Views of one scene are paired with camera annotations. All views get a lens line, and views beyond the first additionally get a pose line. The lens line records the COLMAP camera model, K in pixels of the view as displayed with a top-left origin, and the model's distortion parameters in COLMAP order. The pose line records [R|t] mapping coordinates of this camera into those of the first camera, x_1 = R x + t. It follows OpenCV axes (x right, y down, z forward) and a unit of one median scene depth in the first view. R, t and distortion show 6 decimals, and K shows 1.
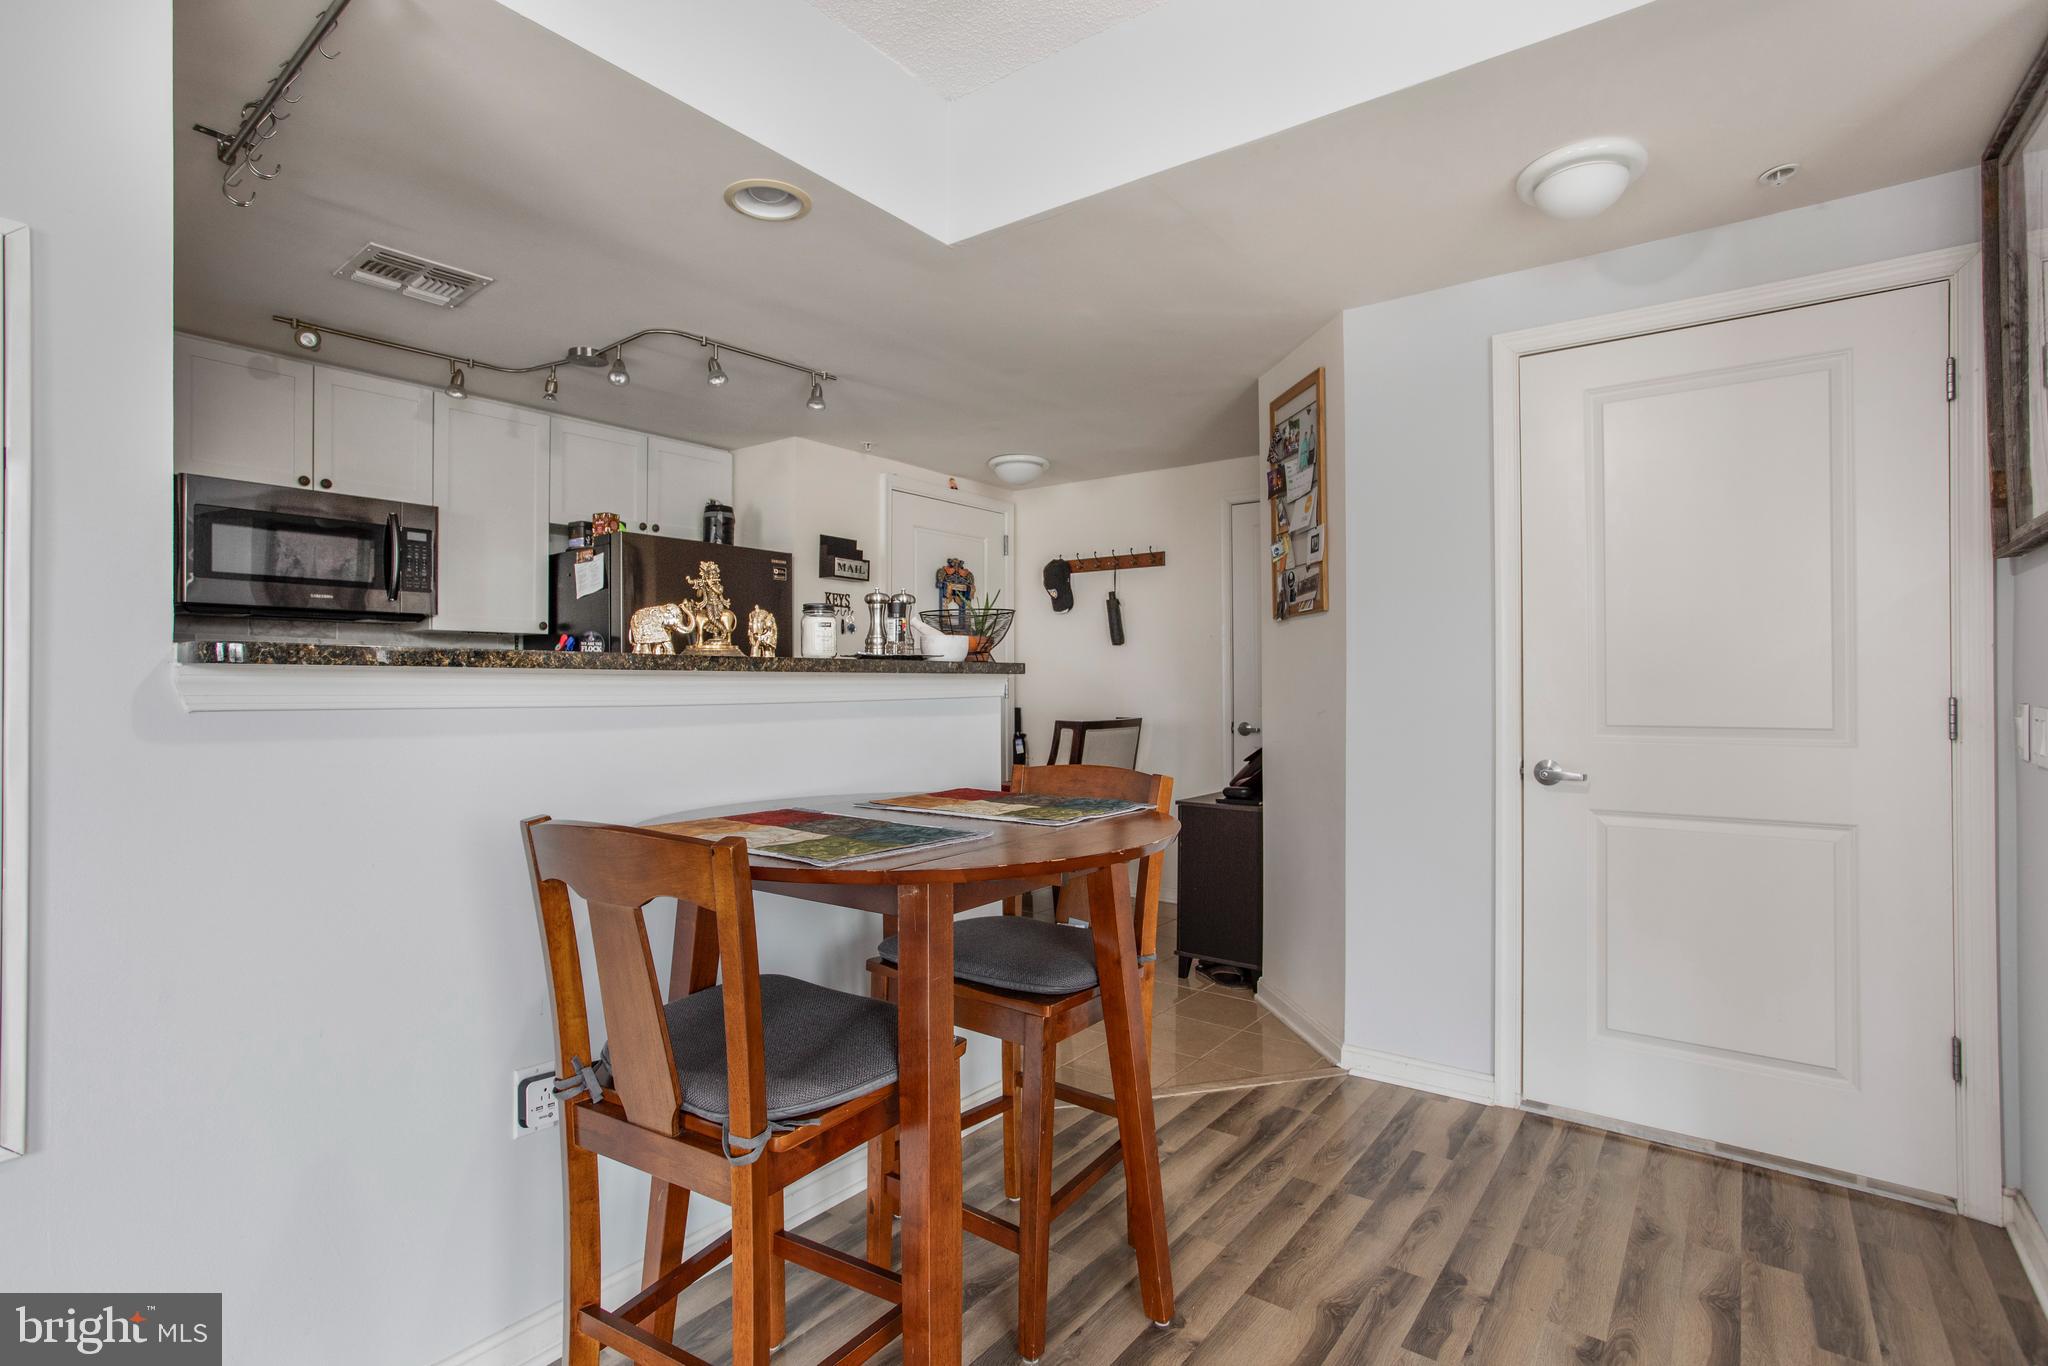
lens RADIAL K [[997.4, 0, 1019.4], [0, 997.4, 677.2], [0, 0, 1]] dist [-0.054833, 0.025949]
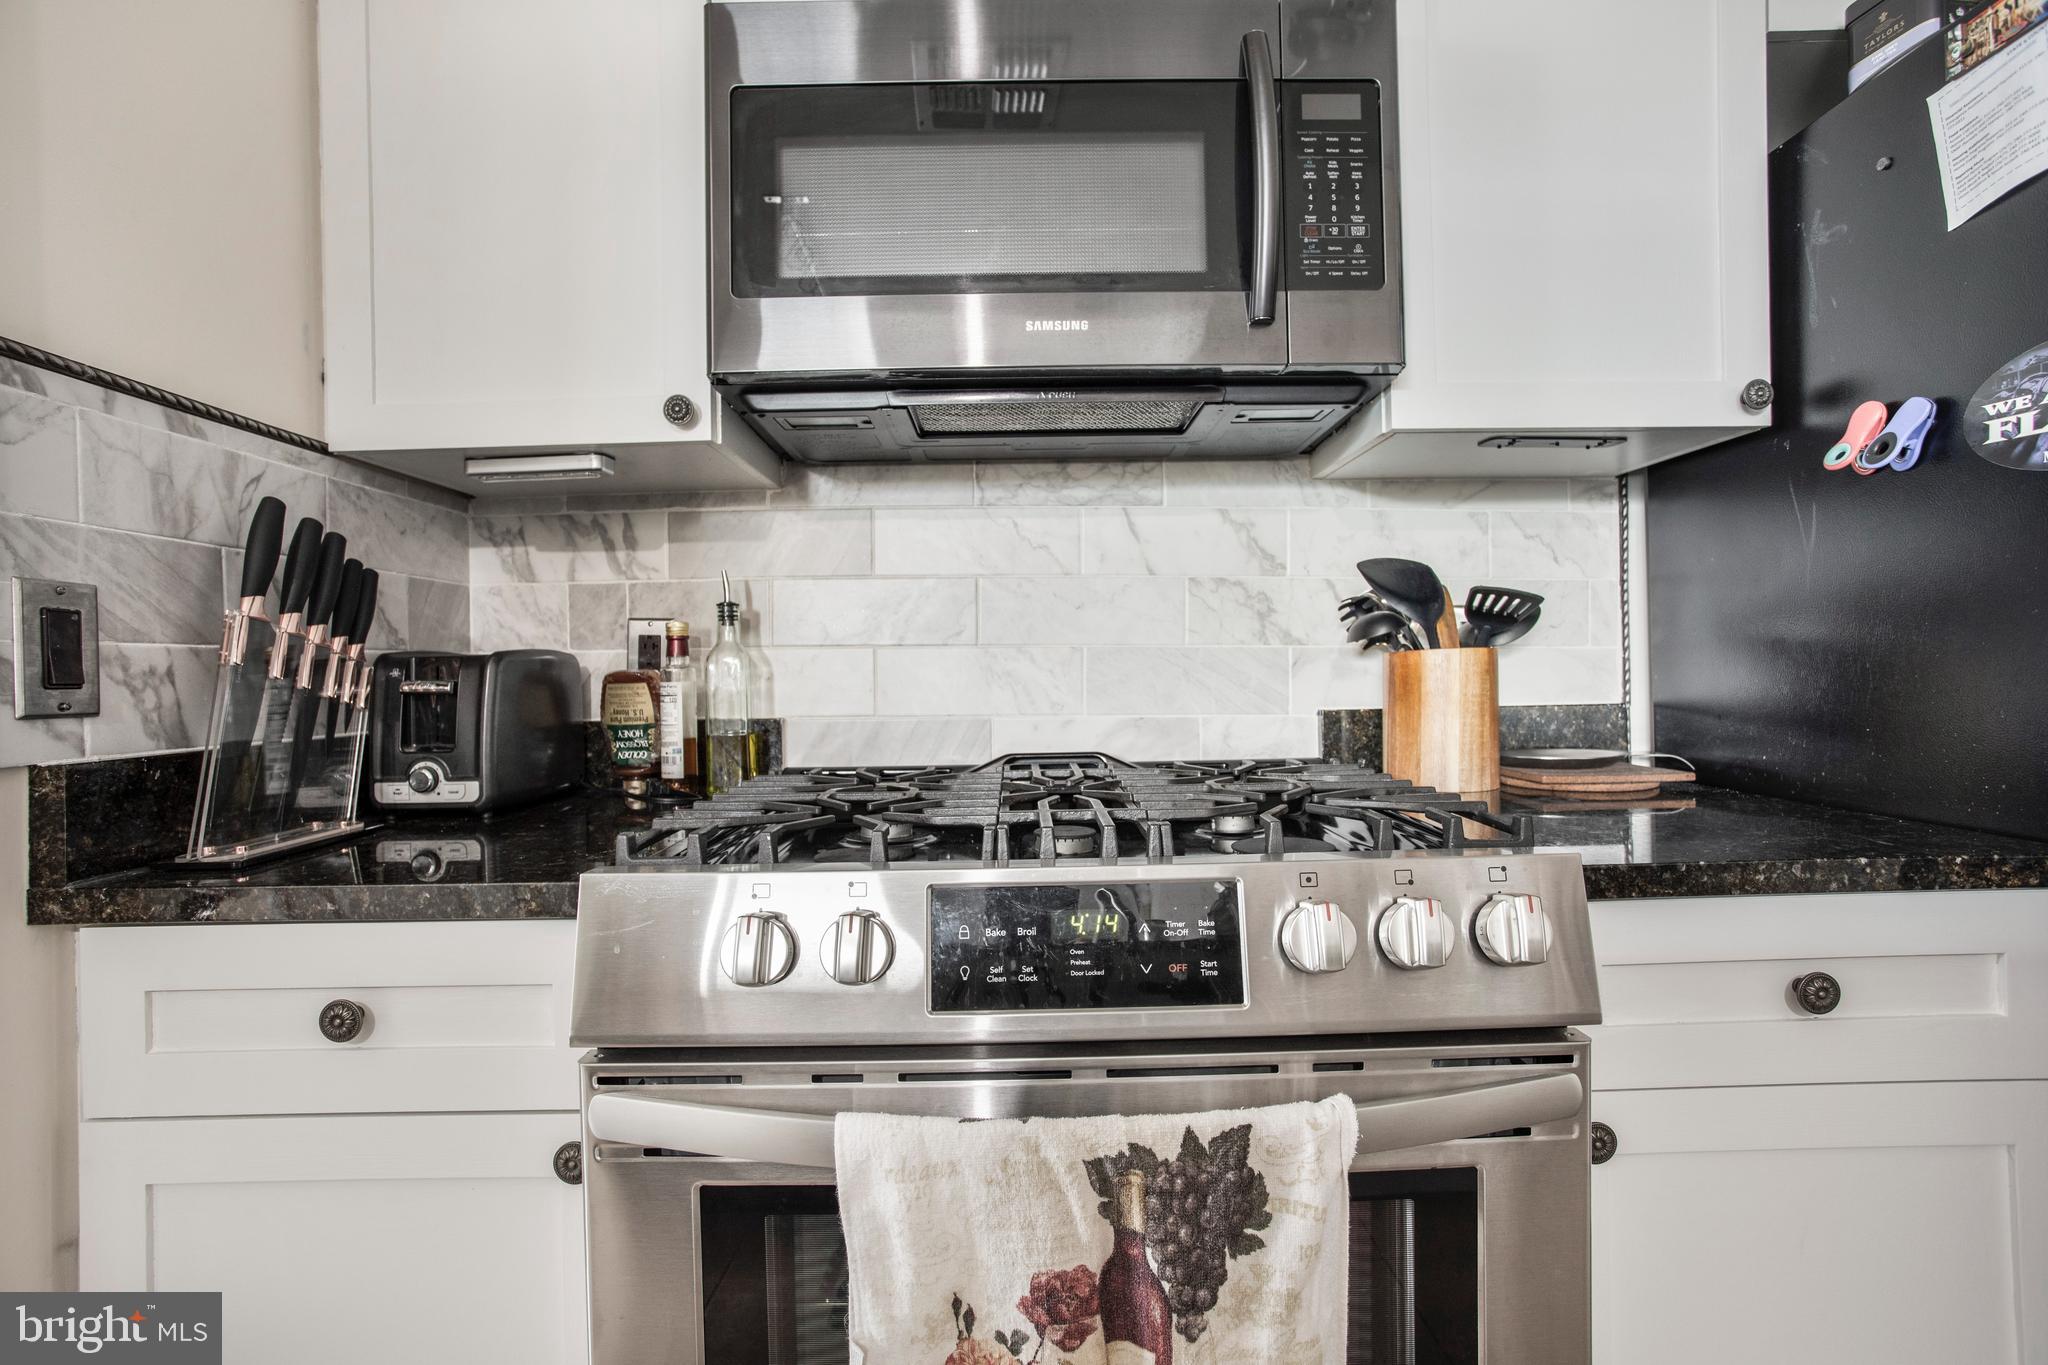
lens RADIAL K [[997.4, 0, 1015.9], [0, 997.4, 686.7], [0, 0, 1]] dist [-0.054833, 0.025949]
pose [[0.600563, 0.004012, -0.799568, -0.331859], [0.022470, 0.999508, 0.021892, 0.018199], [0.799262, -0.031114, 0.600177, 0.564414]]
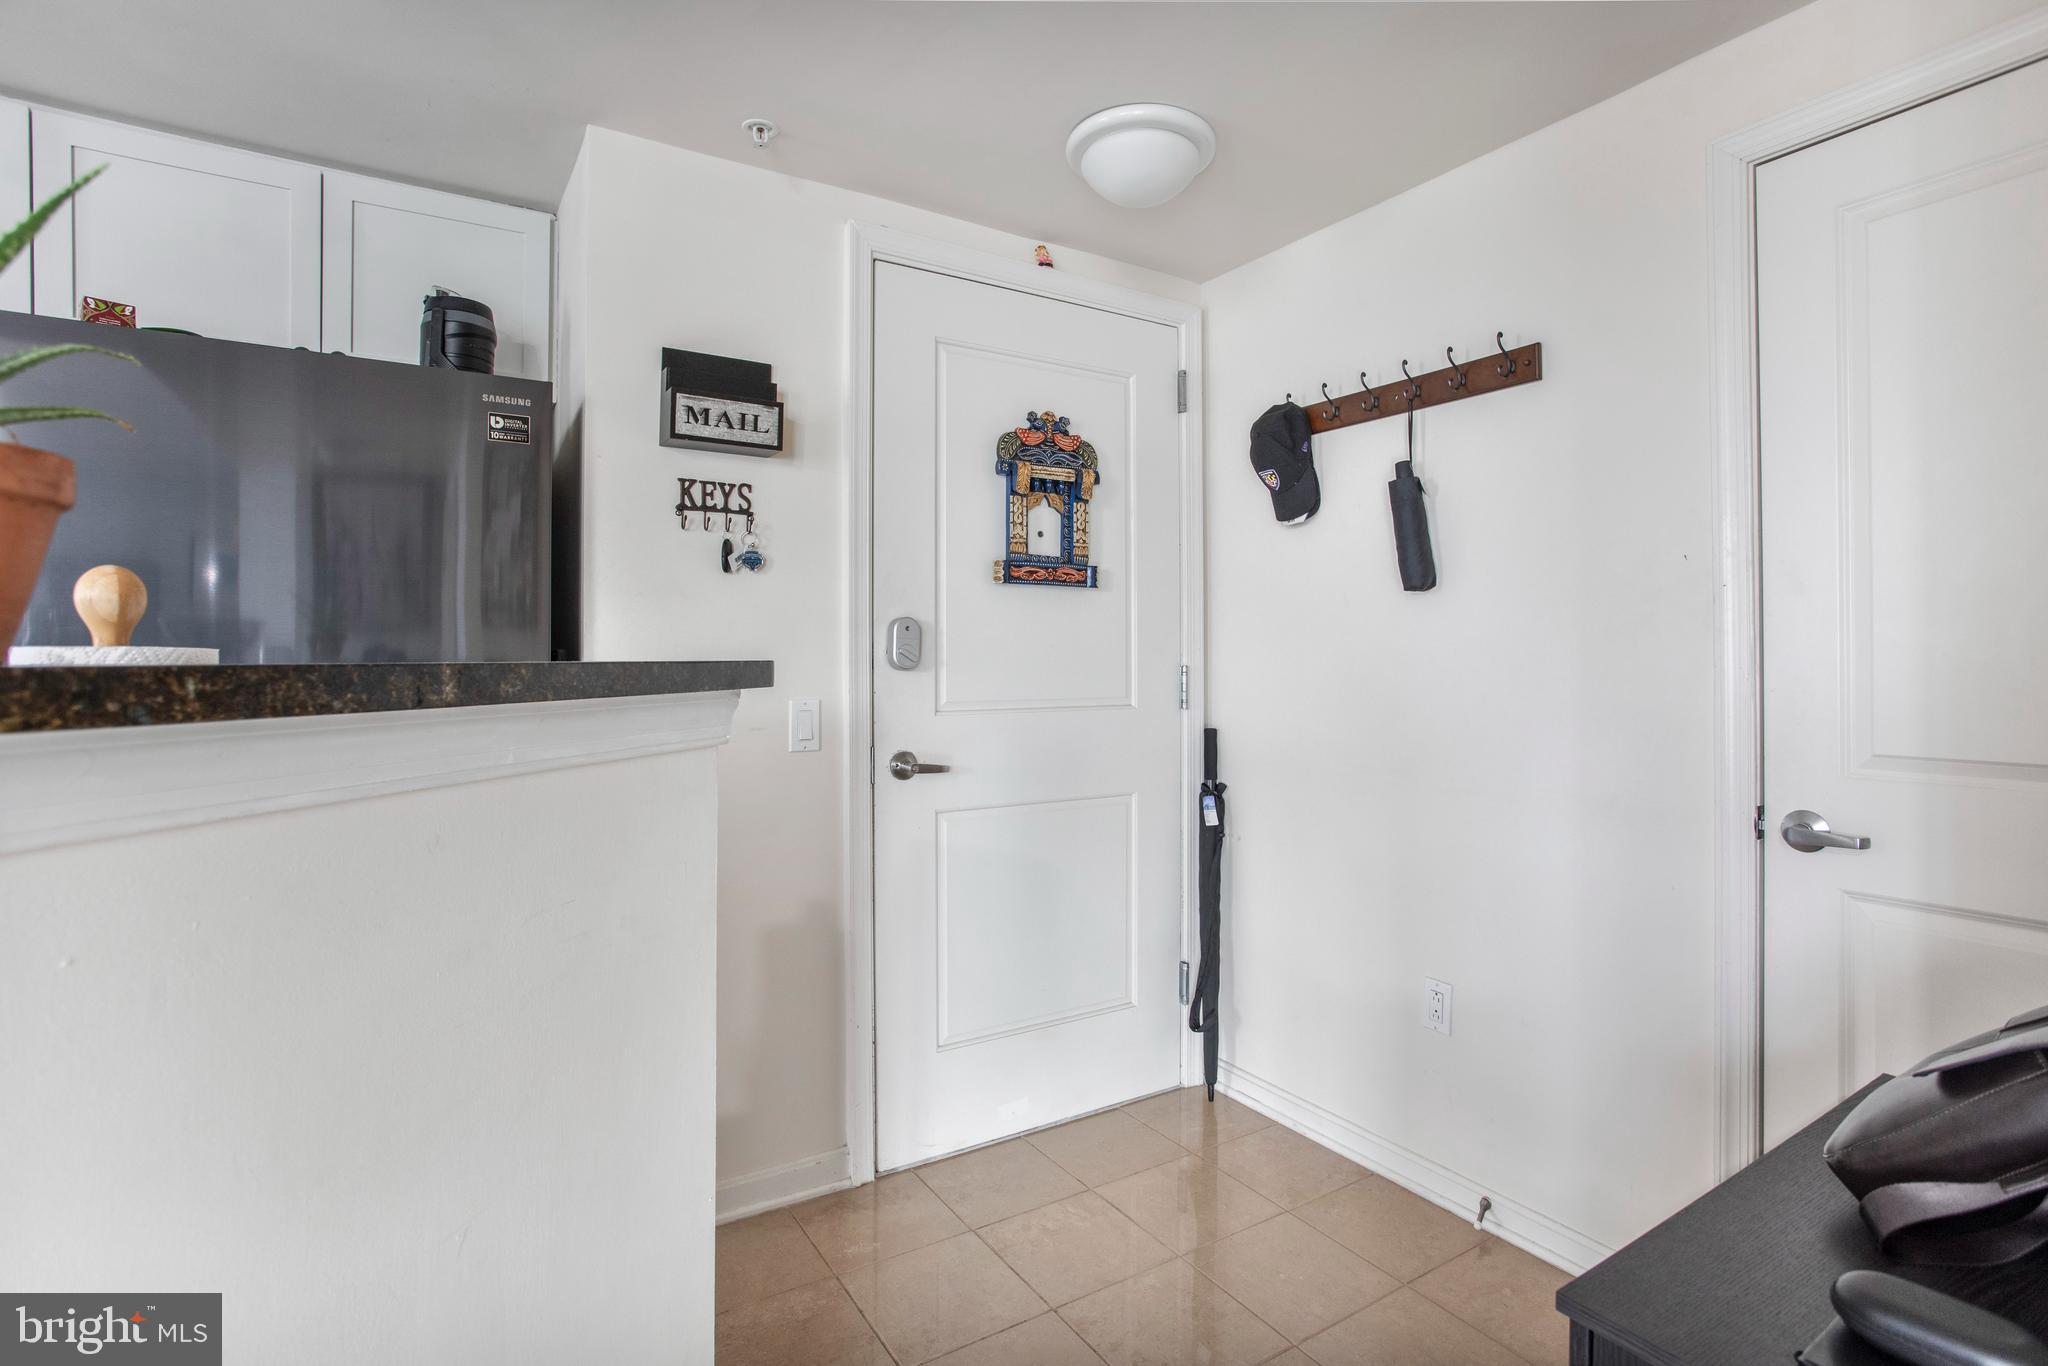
lens RADIAL K [[997.4, 0, 1019.8], [0, 997.4, 656.7], [0, 0, 1]] dist [-0.054833, 0.025949]
pose [[0.934838, 0.003284, -0.355059, 0.102958], [-0.000370, 0.999966, 0.008276, -0.009583], [0.355074, -0.007605, 0.934807, 0.639404]]
